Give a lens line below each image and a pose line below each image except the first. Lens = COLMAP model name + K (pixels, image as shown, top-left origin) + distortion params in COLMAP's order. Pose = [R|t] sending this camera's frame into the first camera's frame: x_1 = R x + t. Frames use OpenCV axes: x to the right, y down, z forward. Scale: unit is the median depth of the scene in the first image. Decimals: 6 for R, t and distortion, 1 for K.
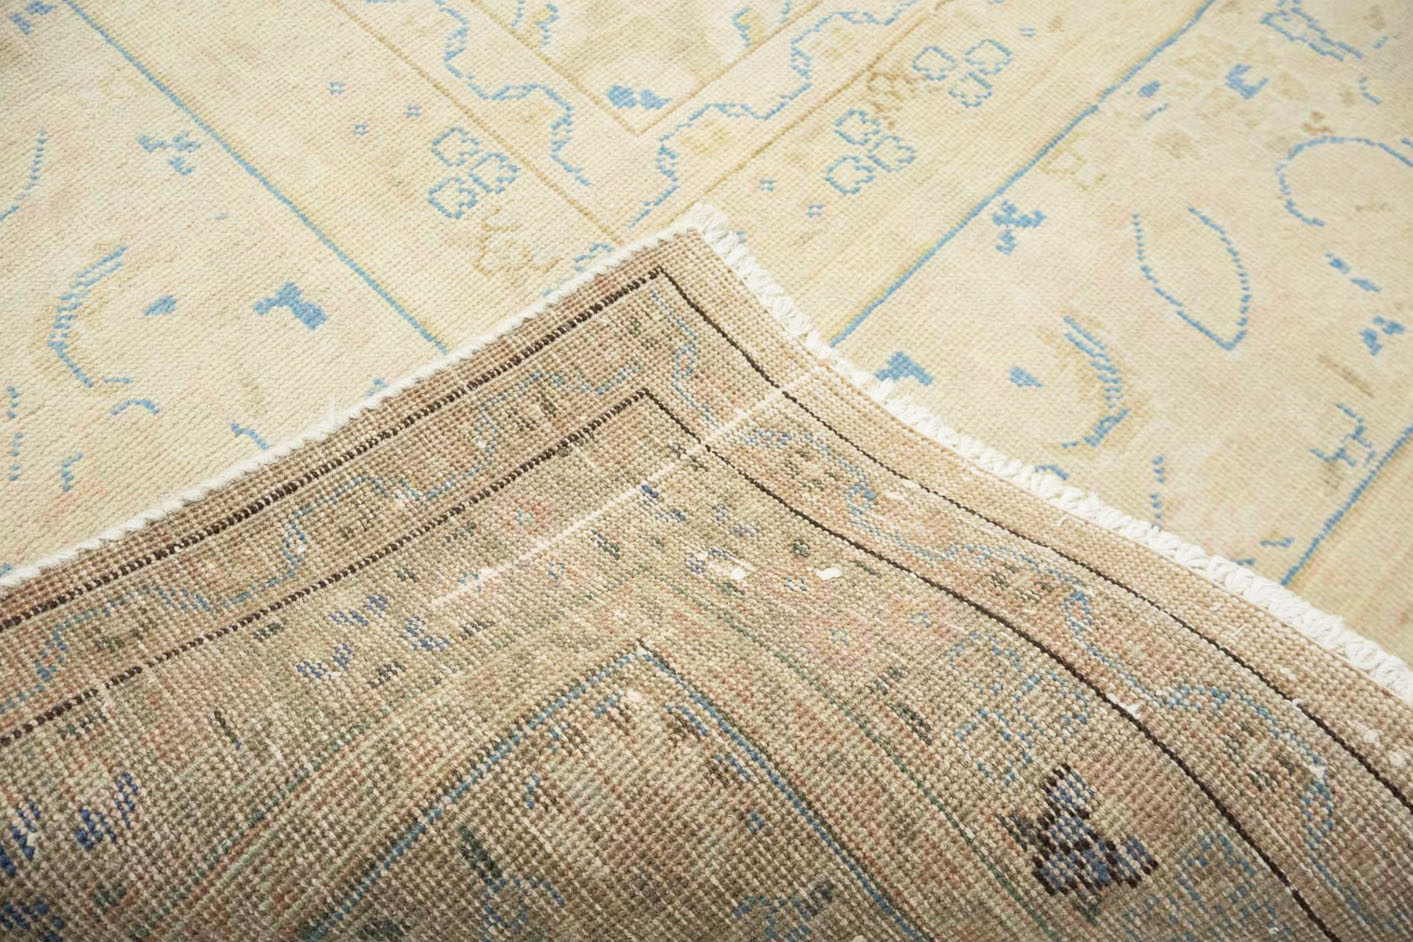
lens RADIAL K [[1164.8, 0, 710.2], [0, 1164.8, 475.7], [0, 0, 1]] dist [0.002391, -0.006330]
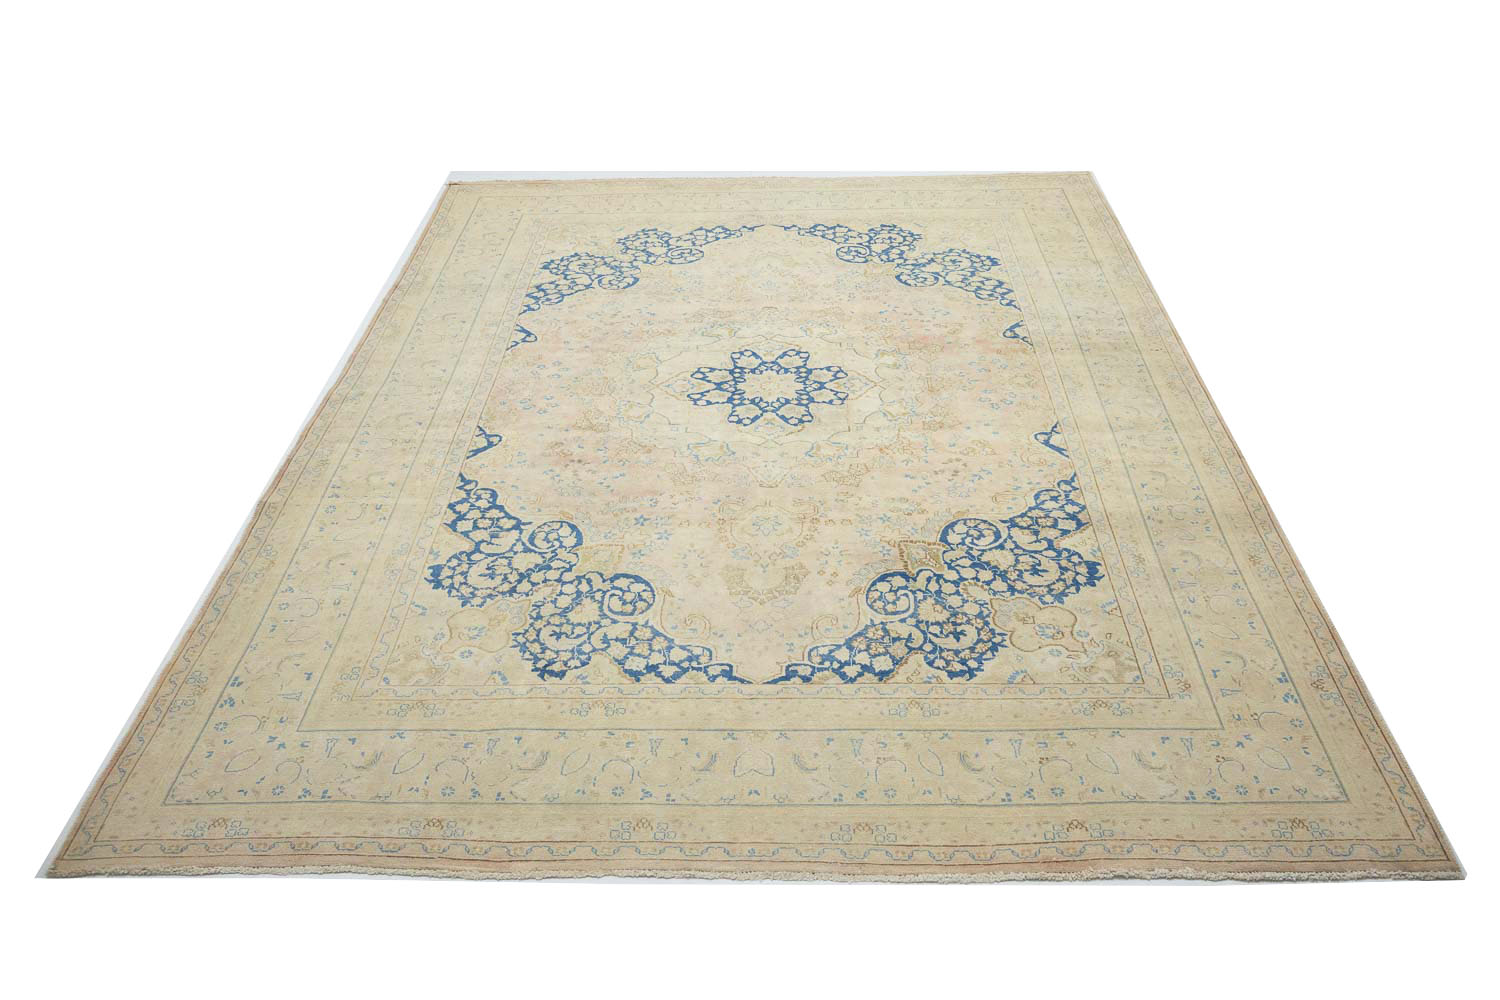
lens RADIAL K [[1236.5, 0, 738.4], [0, 1236.5, 508.8], [0, 0, 1]] dist [0.002391, -0.006330]
pose [[0.662084, 0.364822, -0.654637, 4.079978], [-0.635719, 0.735980, -0.232799, -0.594893], [0.396870, 0.570297, 0.719205, -2.563696]]
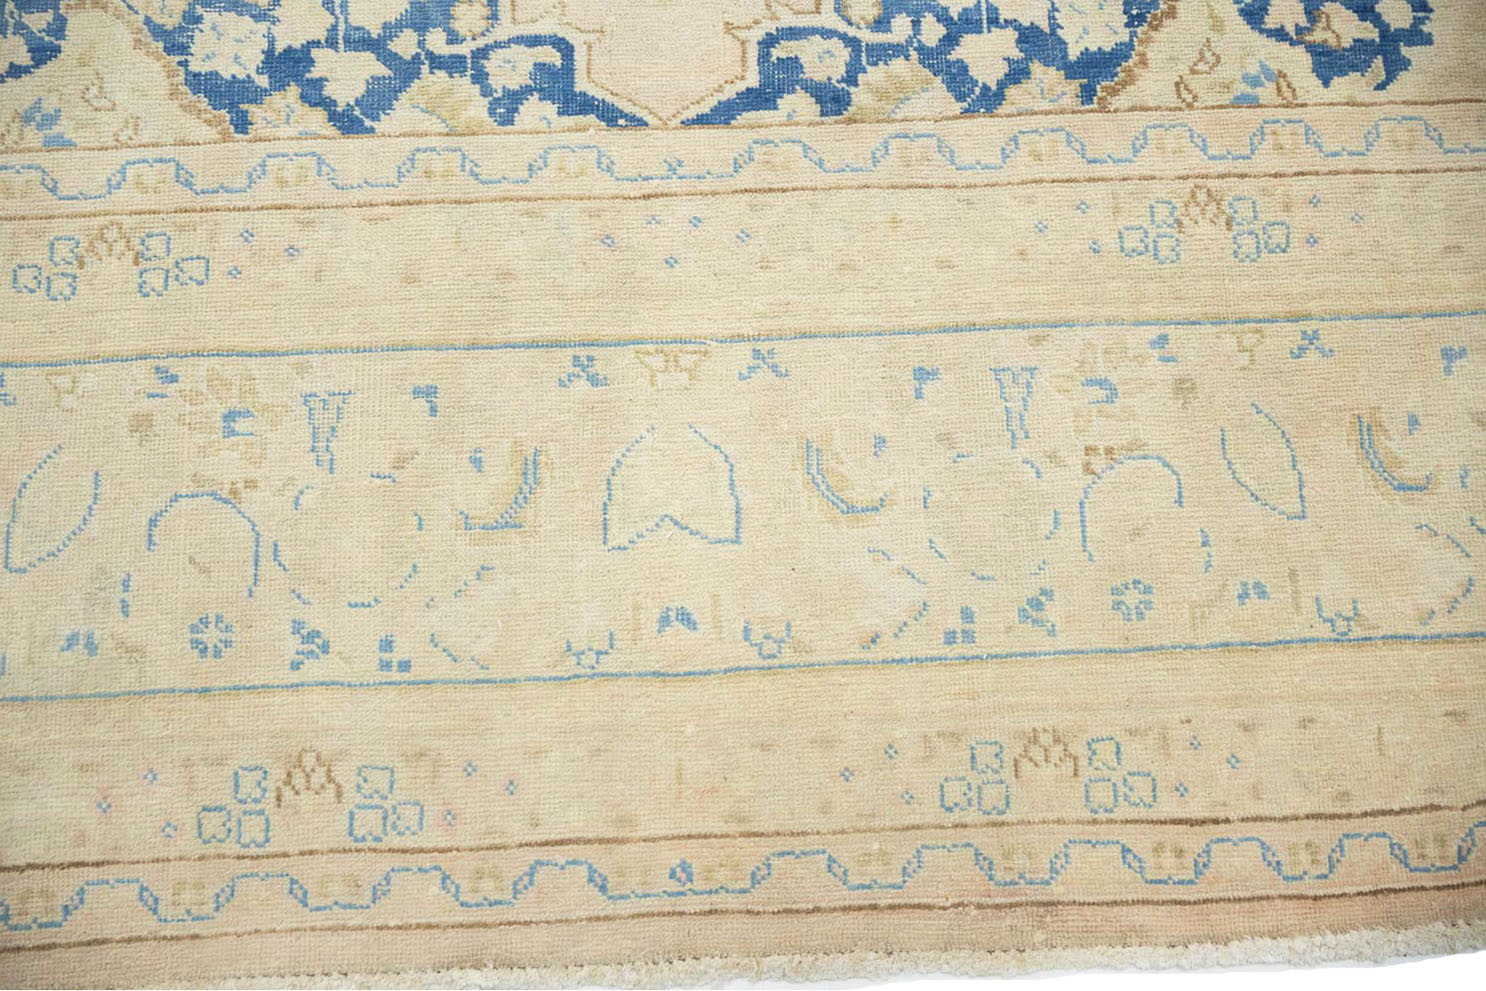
lens RADIAL K [[1225.0, 0, 741.5], [0, 1225.0, 486.5], [0, 0, 1]] dist [0.002391, -0.006330]
pose [[0.715077, 0.677358, -0.172775, 1.636305], [-0.609961, 0.725329, 0.319133, -1.521519], [0.341486, -0.122819, 0.931828, 0.201311]]
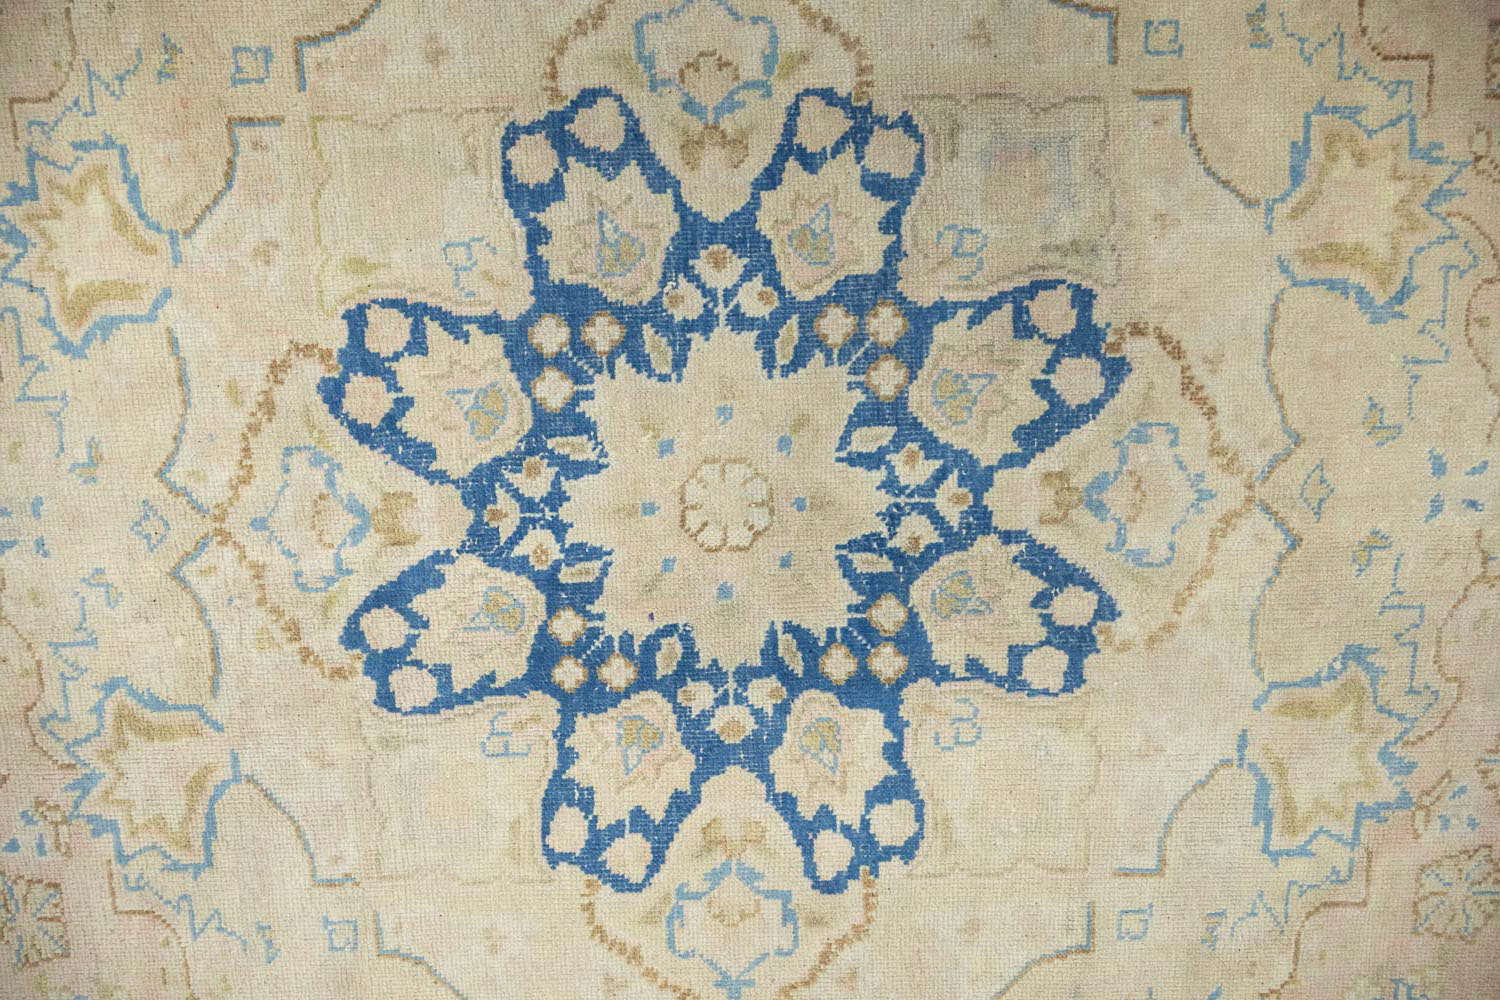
lens RADIAL K [[1236.5, 0, 752.5], [0, 1236.5, 507.0], [0, 0, 1]] dist [0.002391, -0.006330]
pose [[0.712335, -0.676885, -0.185488, -0.468680], [0.645388, 0.527901, 0.552083, -3.654290], [-0.275777, -0.512980, 0.812895, 1.108670]]
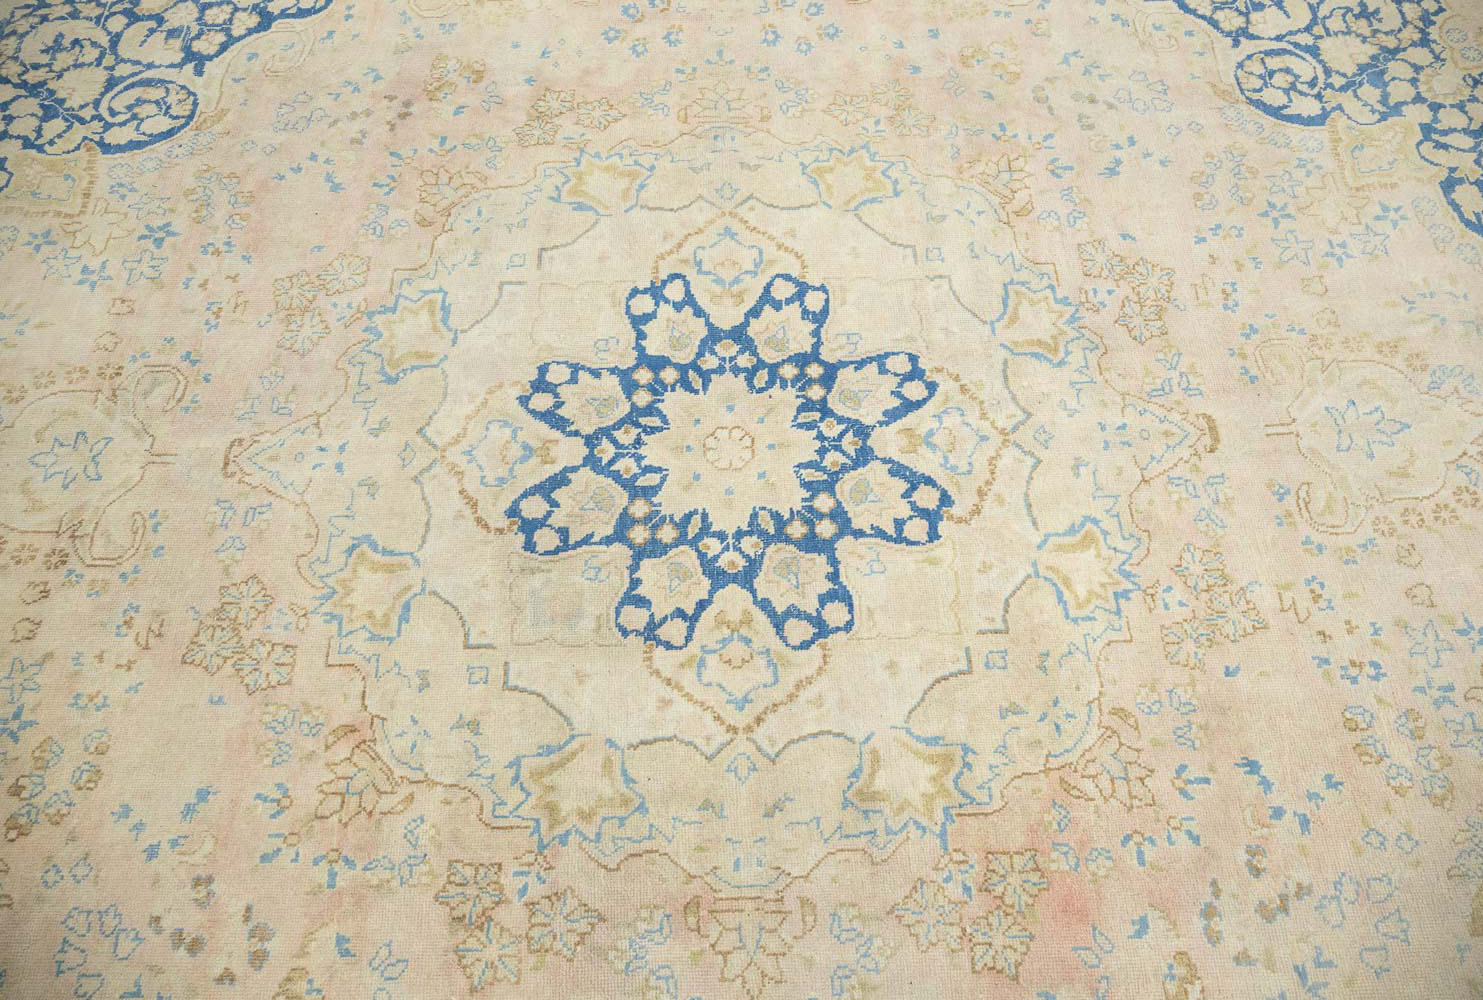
lens RADIAL K [[1222.5, 0, 736.1], [0, 1222.5, 503.1], [0, 0, 1]] dist [0.002391, -0.006330]
pose [[-0.715620, 0.570134, -0.403528, 0.327175], [-0.638910, -0.300822, 0.708025, -4.736820], [0.282280, 0.764495, 0.579539, 0.879646]]
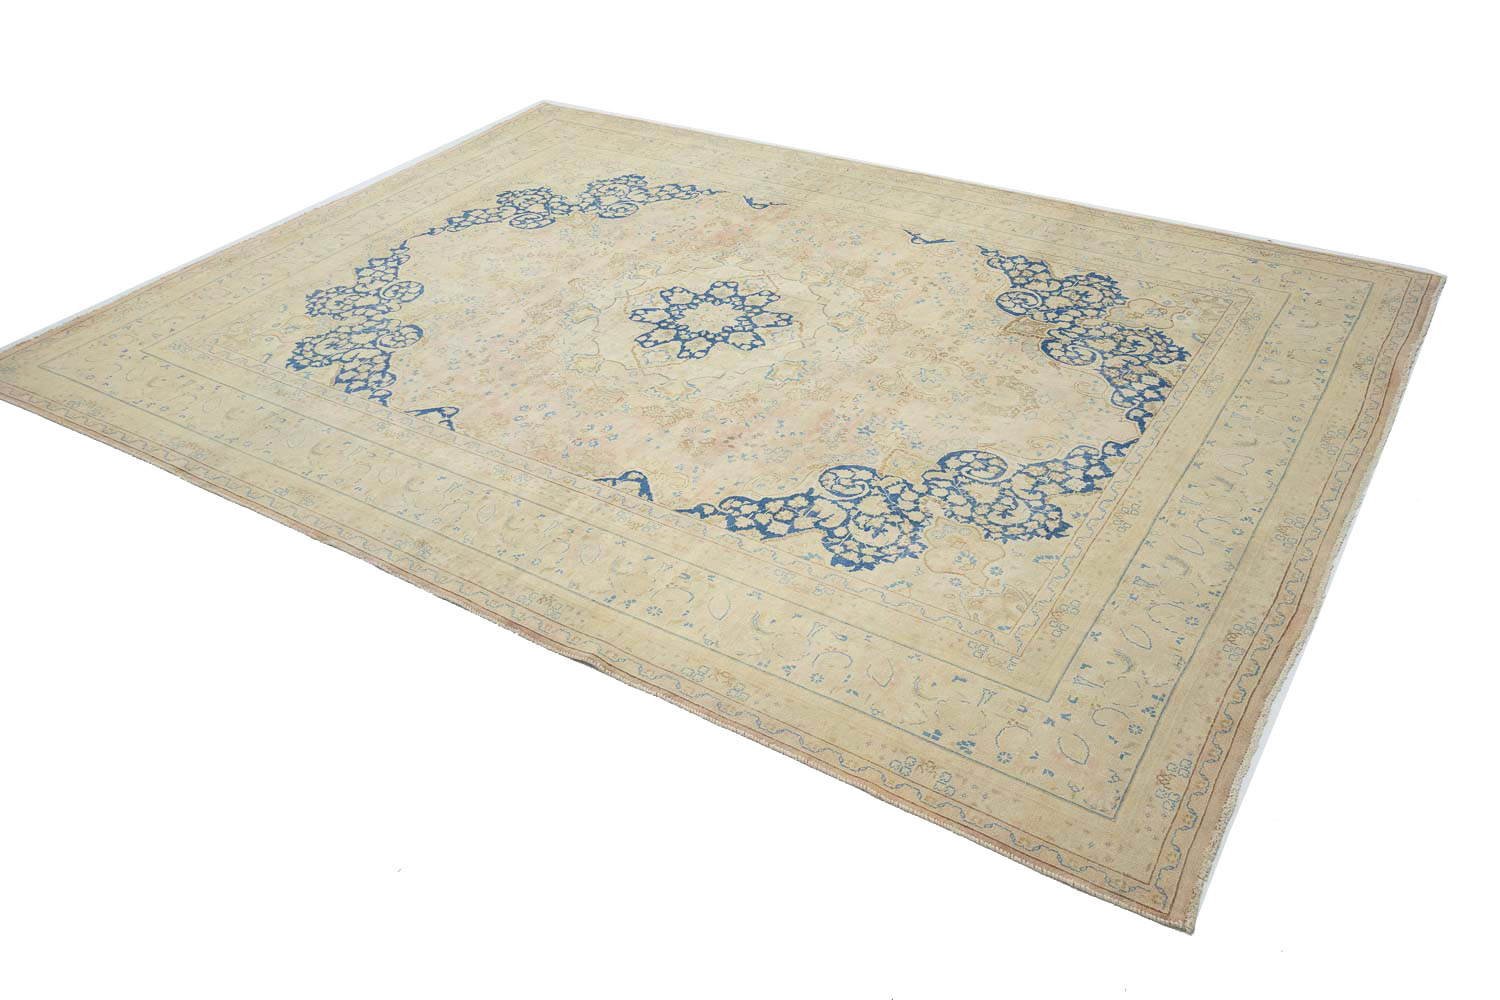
lens RADIAL K [[1236.5, 0, 738.0], [0, 1236.5, 504.7], [0, 0, 1]] dist [0.002391, -0.006330]
pose [[0.977542, -0.193626, 0.083187, -1.385472], [0.210235, 0.868722, -0.448468, 1.192863], [0.014569, 0.455885, 0.889919, -3.494452]]
